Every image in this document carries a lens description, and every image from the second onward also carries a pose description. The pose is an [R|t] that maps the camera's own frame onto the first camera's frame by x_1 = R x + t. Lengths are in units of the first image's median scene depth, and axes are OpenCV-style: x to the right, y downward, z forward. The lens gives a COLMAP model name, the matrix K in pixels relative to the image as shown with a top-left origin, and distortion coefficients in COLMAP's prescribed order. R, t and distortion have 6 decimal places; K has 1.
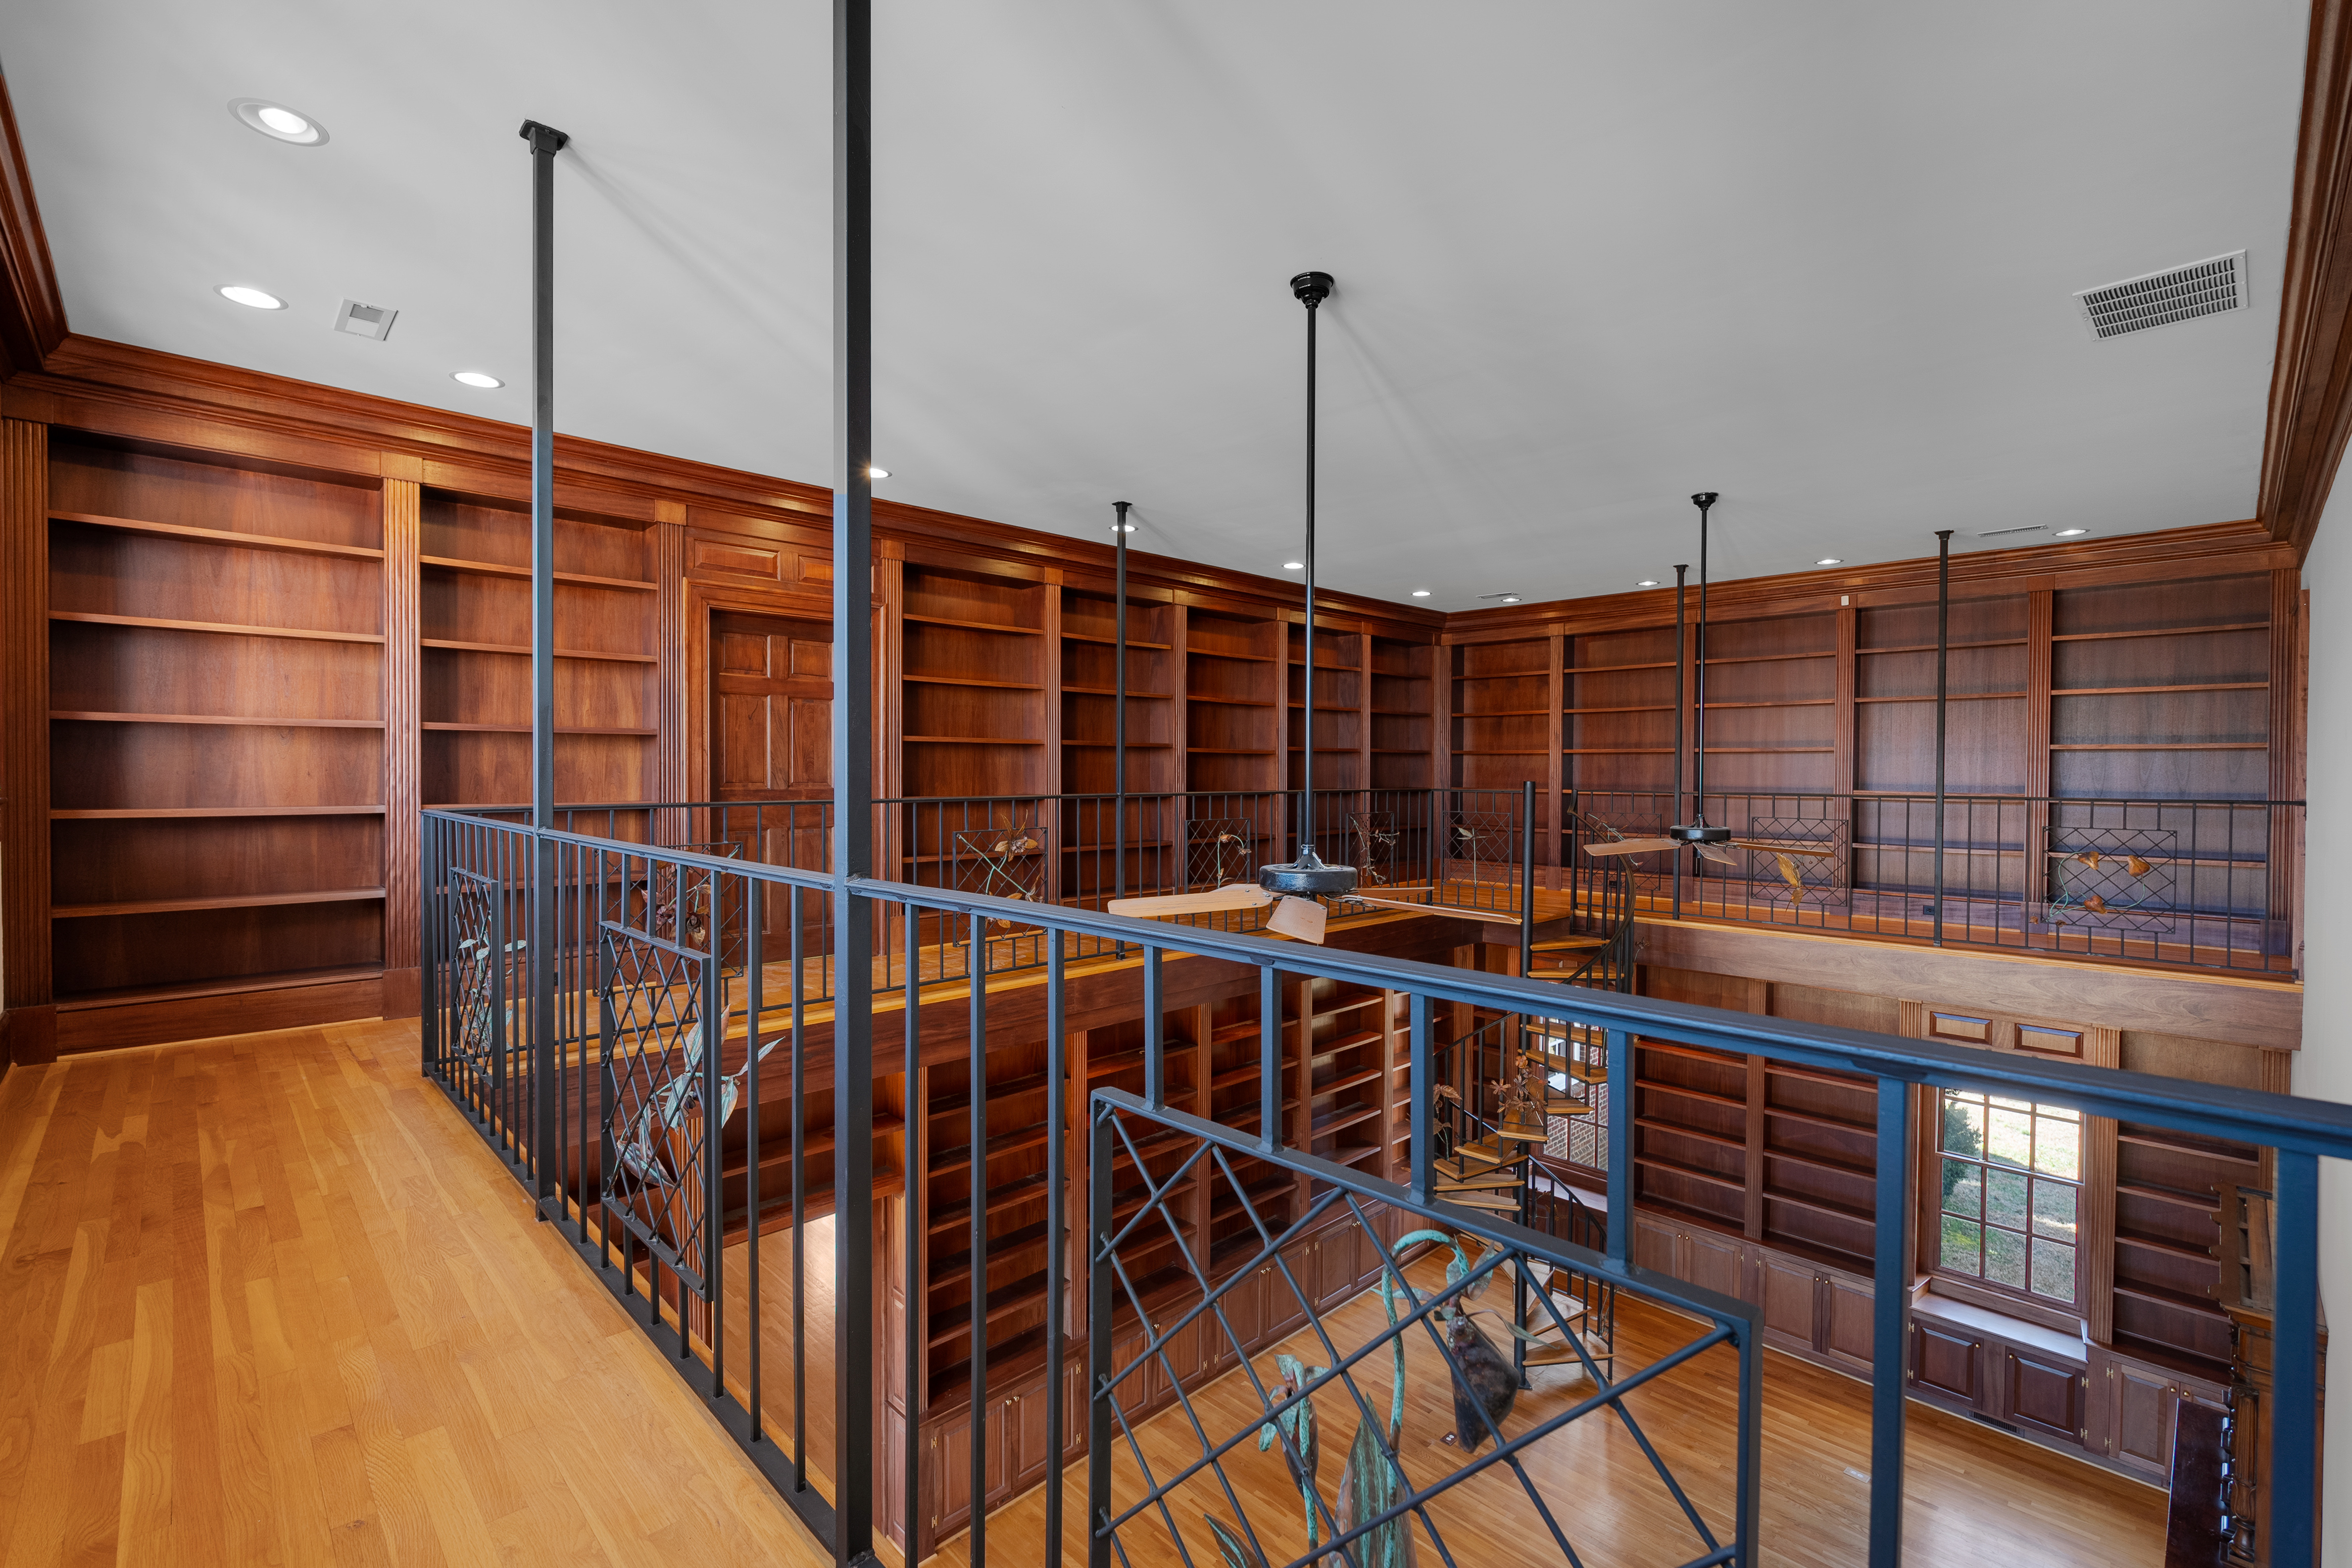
lens RADIAL K [[1031.6, 0, 1183.0], [0, 1031.6, 785.2], [0, 0, 1]] dist [-0.005475, 0.000615]
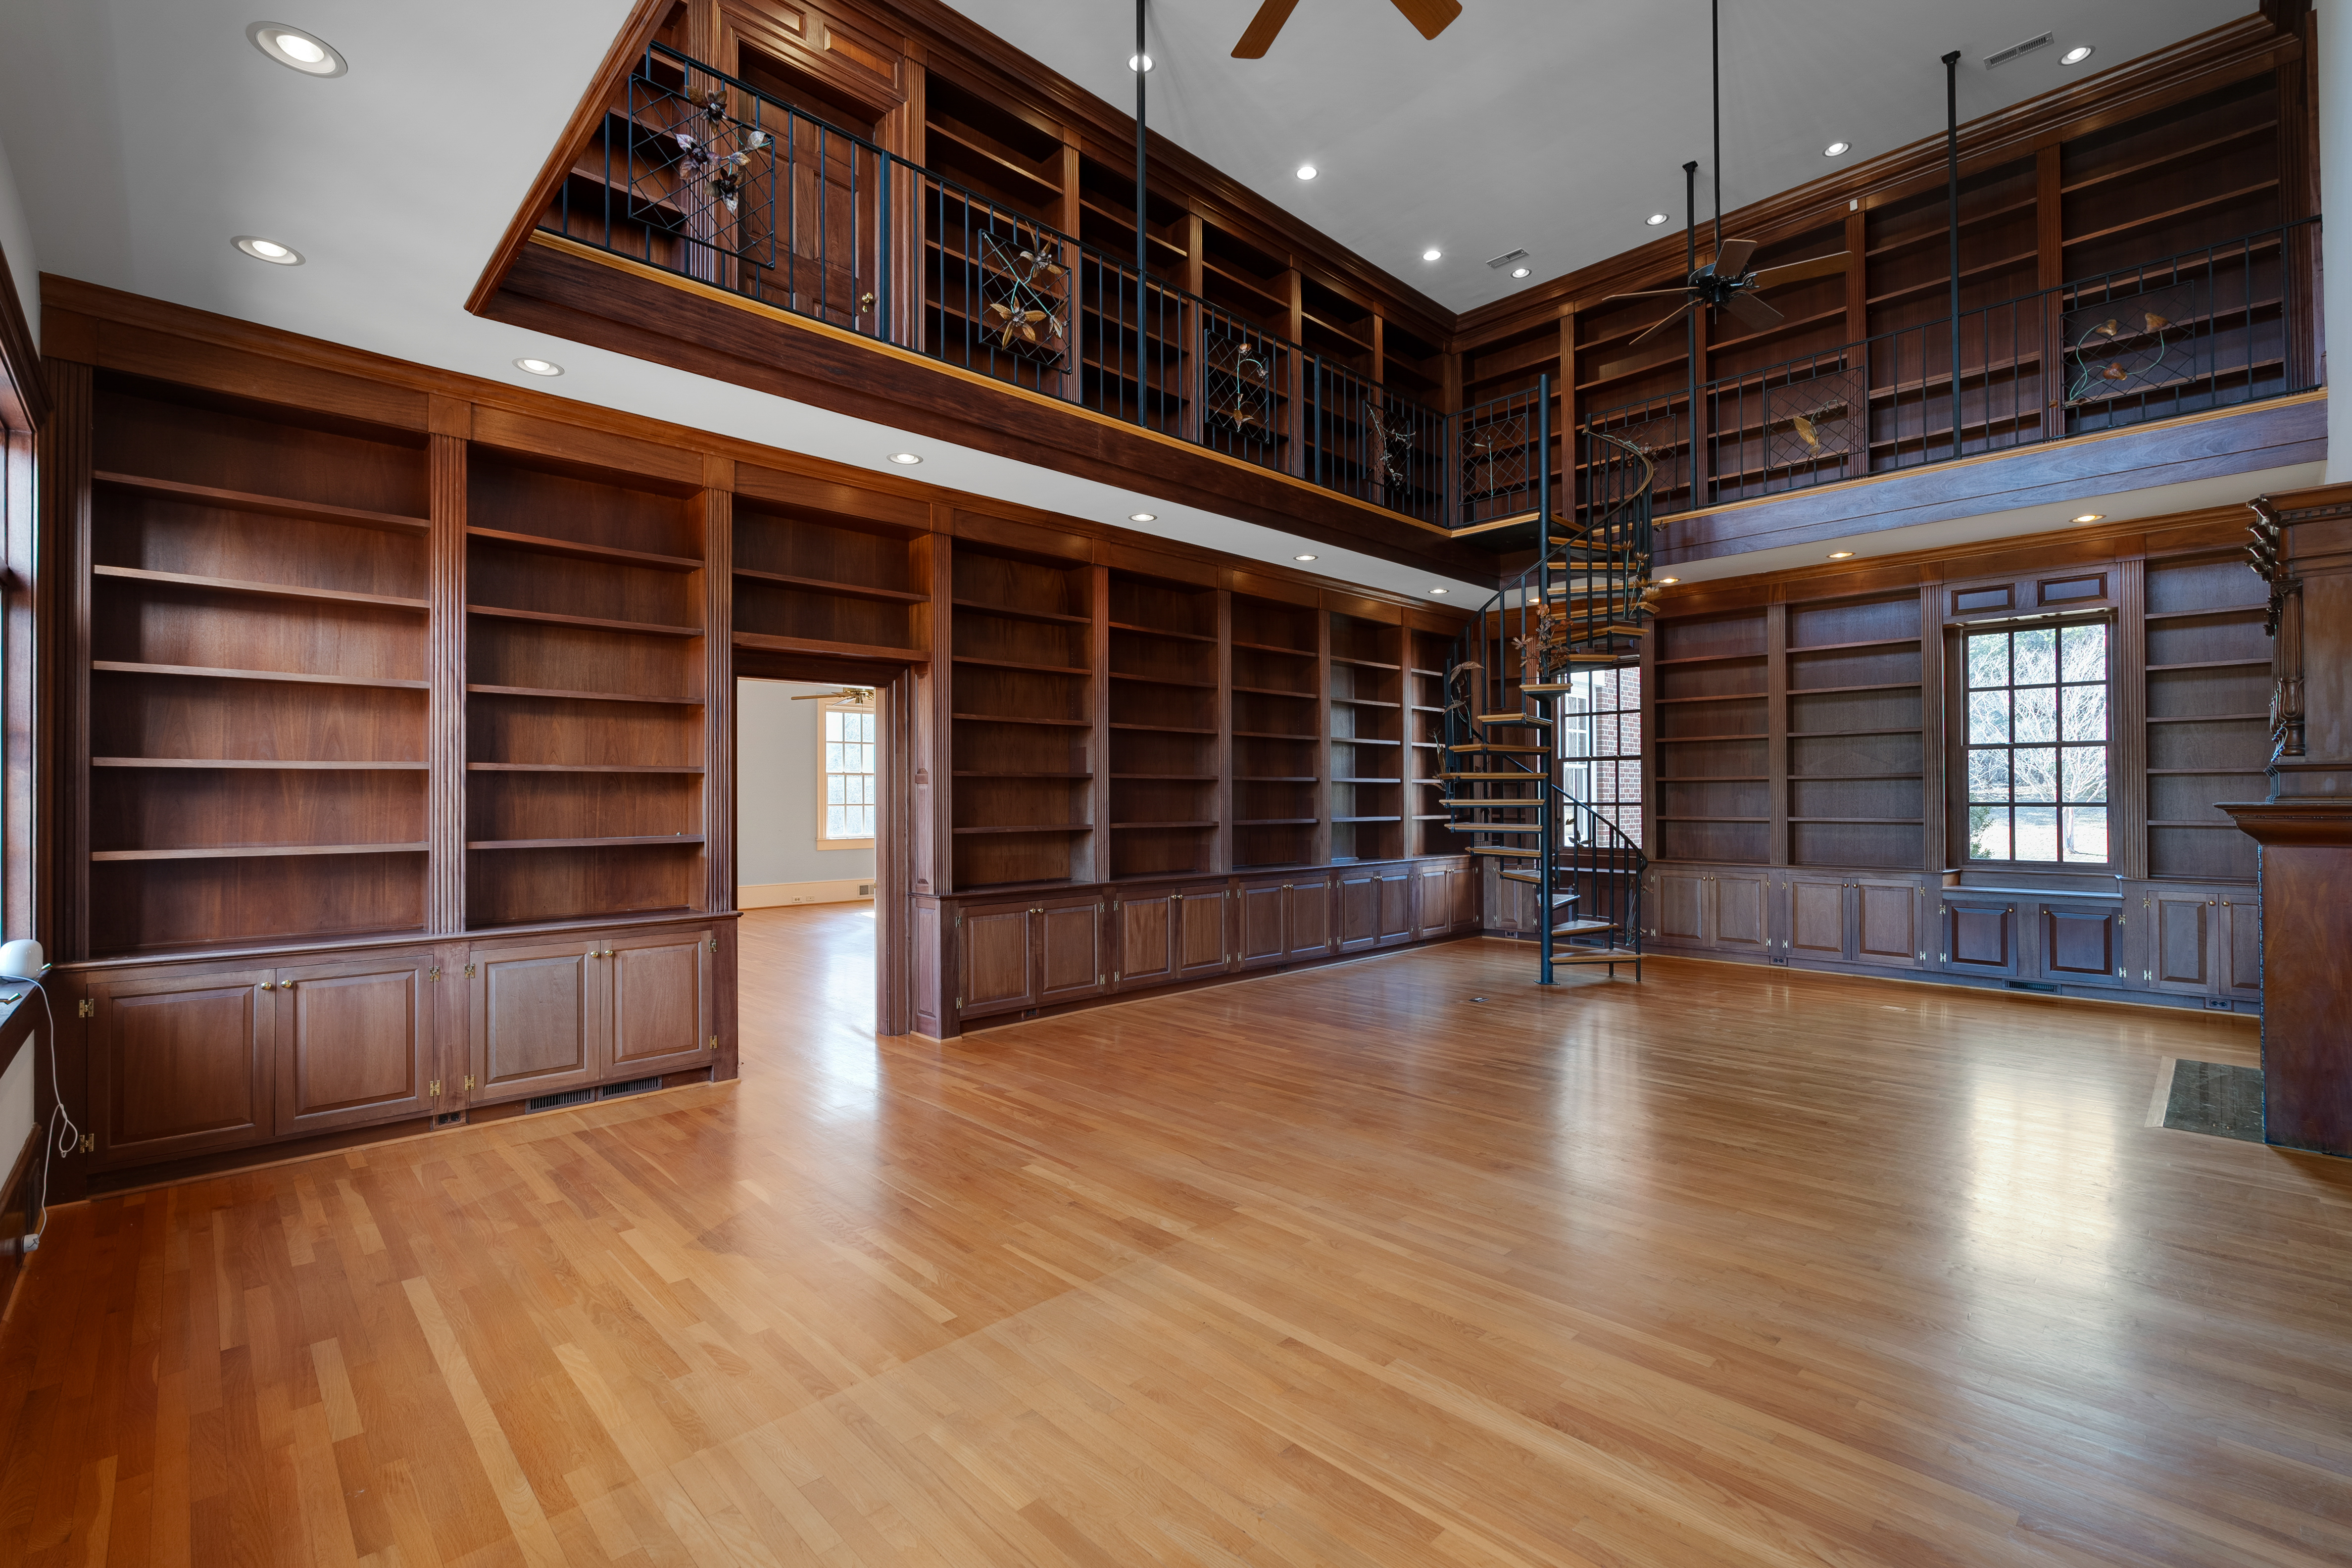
lens RADIAL K [[1031.6, 0, 1162.3], [0, 1031.6, 792.7], [0, 0, 1]] dist [-0.005475, 0.000615]
pose [[0.999338, -0.004693, -0.036088, -0.002157], [0.003582, 0.999520, -0.030776, 0.469569], [0.036215, 0.030627, 0.998875, -0.017422]]
